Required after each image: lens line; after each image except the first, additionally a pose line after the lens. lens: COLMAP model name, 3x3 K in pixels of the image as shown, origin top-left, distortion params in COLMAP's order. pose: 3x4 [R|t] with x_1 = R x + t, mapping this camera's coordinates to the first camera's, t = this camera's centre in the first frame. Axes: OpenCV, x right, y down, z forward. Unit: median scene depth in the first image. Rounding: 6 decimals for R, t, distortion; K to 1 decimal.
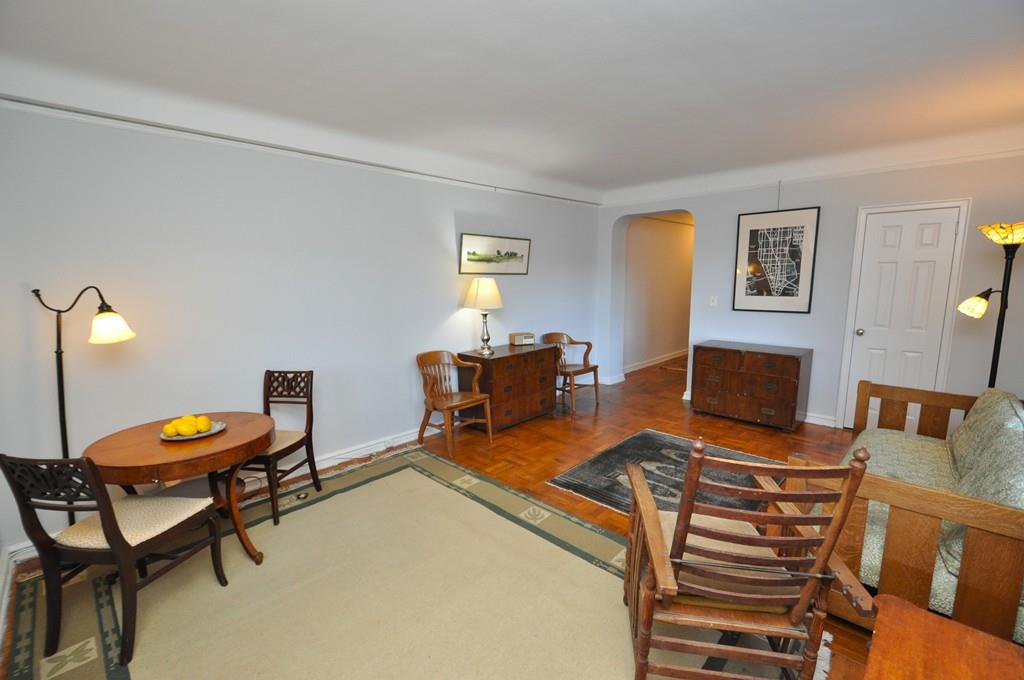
lens RADIAL K [[440.8, 0, 511.5], [0, 440.8, 354.1], [0, 0, 1]] dist [0.000995, -0.000911]
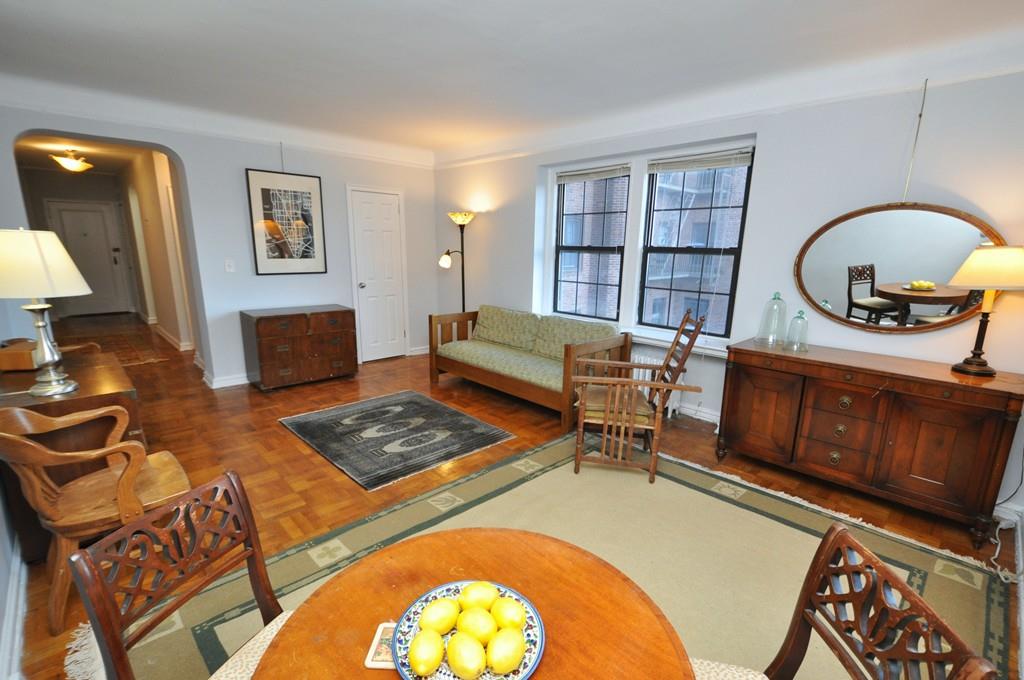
lens RADIAL K [[466.7, 0, 511.3], [0, 466.7, 352.3], [0, 0, 1]] dist [0.016091, -0.011910]
pose [[0.033064, -0.214340, 0.976199, -0.524446], [0.154099, 0.966147, 0.206913, -0.071502], [-0.987502, 0.143590, 0.064974, 0.484614]]
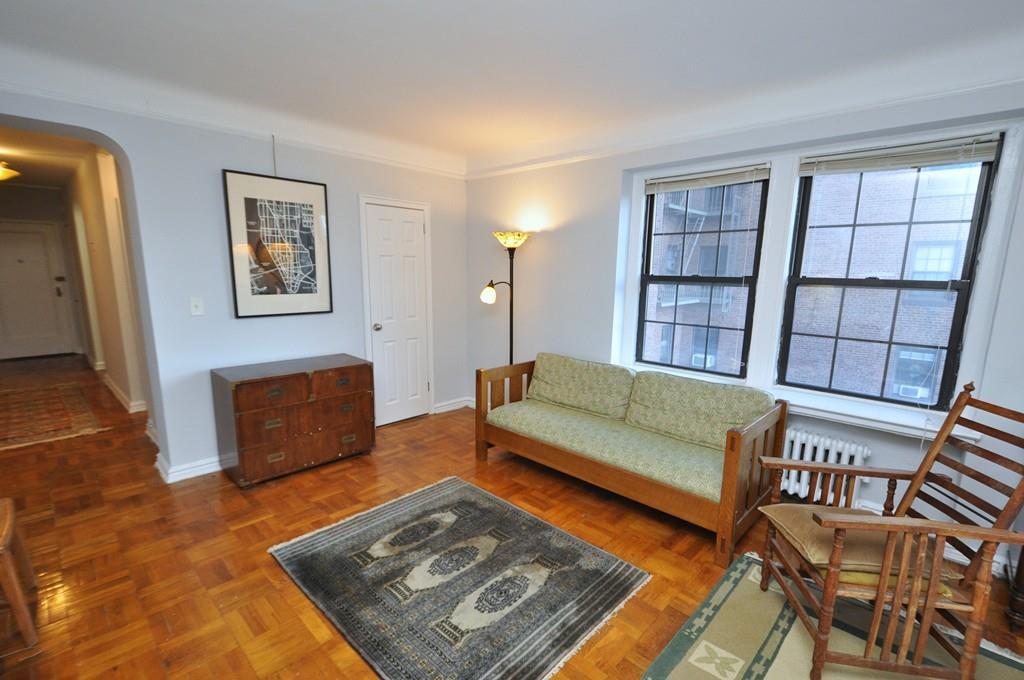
lens RADIAL K [[466.7, 0, 511.3], [0, 466.7, 352.3], [0, 0, 1]] dist [0.016091, -0.011910]
pose [[-0.011140, -0.167203, 0.985860, -0.219650], [0.157715, 0.973286, 0.166852, -0.113587], [-0.987422, 0.157344, 0.015528, 0.662044]]
